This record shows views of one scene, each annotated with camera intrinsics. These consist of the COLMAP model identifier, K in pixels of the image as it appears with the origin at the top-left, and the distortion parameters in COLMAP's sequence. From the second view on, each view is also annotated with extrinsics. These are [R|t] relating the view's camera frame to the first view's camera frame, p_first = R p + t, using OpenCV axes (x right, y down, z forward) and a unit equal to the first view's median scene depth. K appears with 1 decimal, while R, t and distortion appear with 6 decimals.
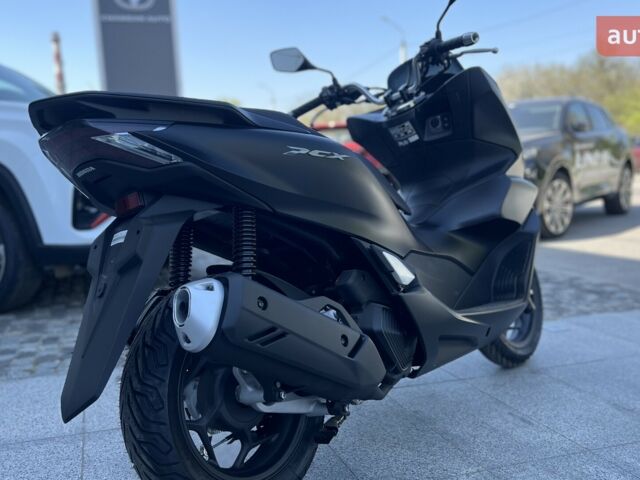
lens RADIAL K [[638.8, 0, 320.0], [0, 638.8, 240.0], [0, 0, 1]] dist [0.064694, -0.166421]
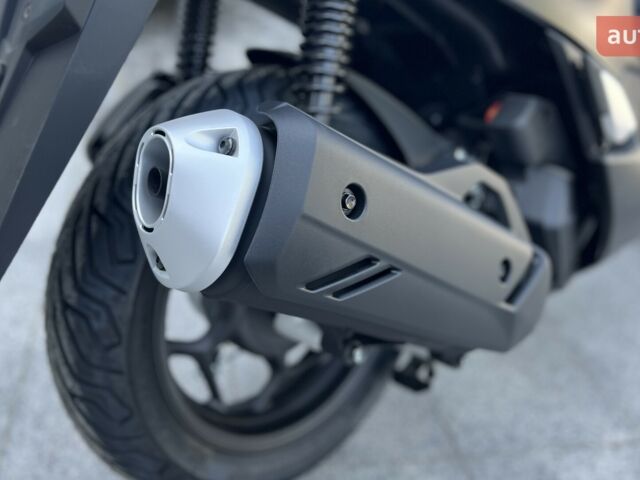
lens RADIAL K [[638.8, 0, 320.0], [0, 638.8, 240.0], [0, 0, 1]] dist [0.064694, -0.166421]
pose [[0.982212, 0.182345, -0.044835, -0.084227], [-0.150711, 0.907958, 0.391021, -0.030485], [0.112010, -0.377308, 0.919289, 0.592916]]
